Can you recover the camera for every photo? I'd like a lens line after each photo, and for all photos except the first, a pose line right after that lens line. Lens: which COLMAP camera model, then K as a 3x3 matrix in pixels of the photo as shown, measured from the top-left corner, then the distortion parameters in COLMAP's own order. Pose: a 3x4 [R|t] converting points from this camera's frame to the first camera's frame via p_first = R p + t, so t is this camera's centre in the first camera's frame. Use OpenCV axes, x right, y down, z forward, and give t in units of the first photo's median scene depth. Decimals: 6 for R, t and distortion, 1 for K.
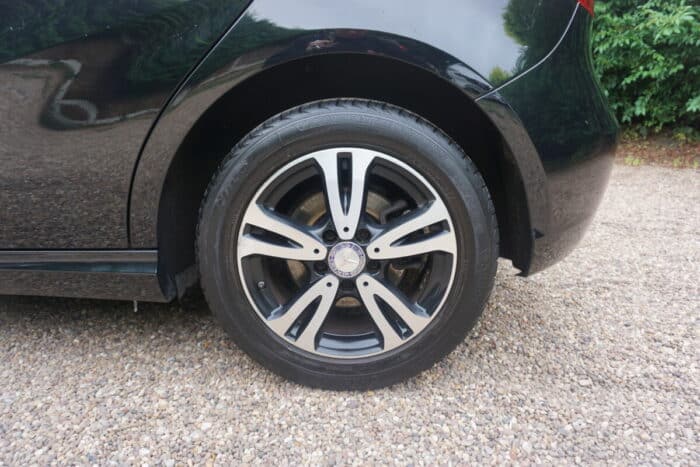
lens RADIAL K [[501.6, 0, 350.0], [0, 501.6, 233.5], [0, 0, 1]] dist [-0.007795, -0.003547]
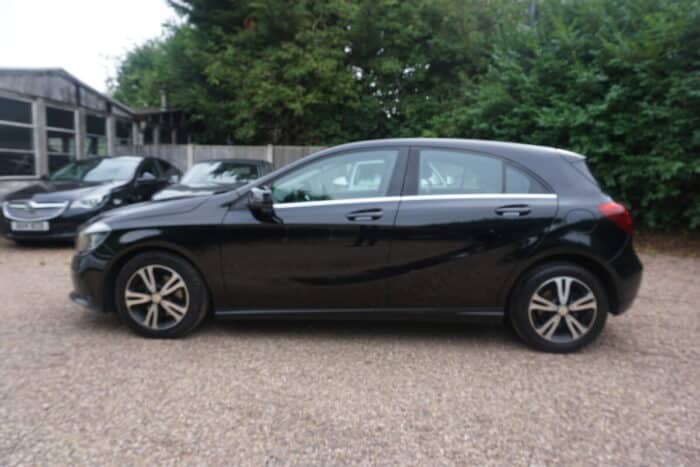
lens RADIAL K [[487.2, 0, 350.0], [0, 487.2, 233.5], [0, 0, 1]] dist [-0.009569, 0.000172]
pose [[0.998994, 0.000118, -0.044846, -1.254729], [-0.005986, 0.991401, -0.130724, -0.024494], [0.044445, 0.130861, 0.990404, -2.285821]]
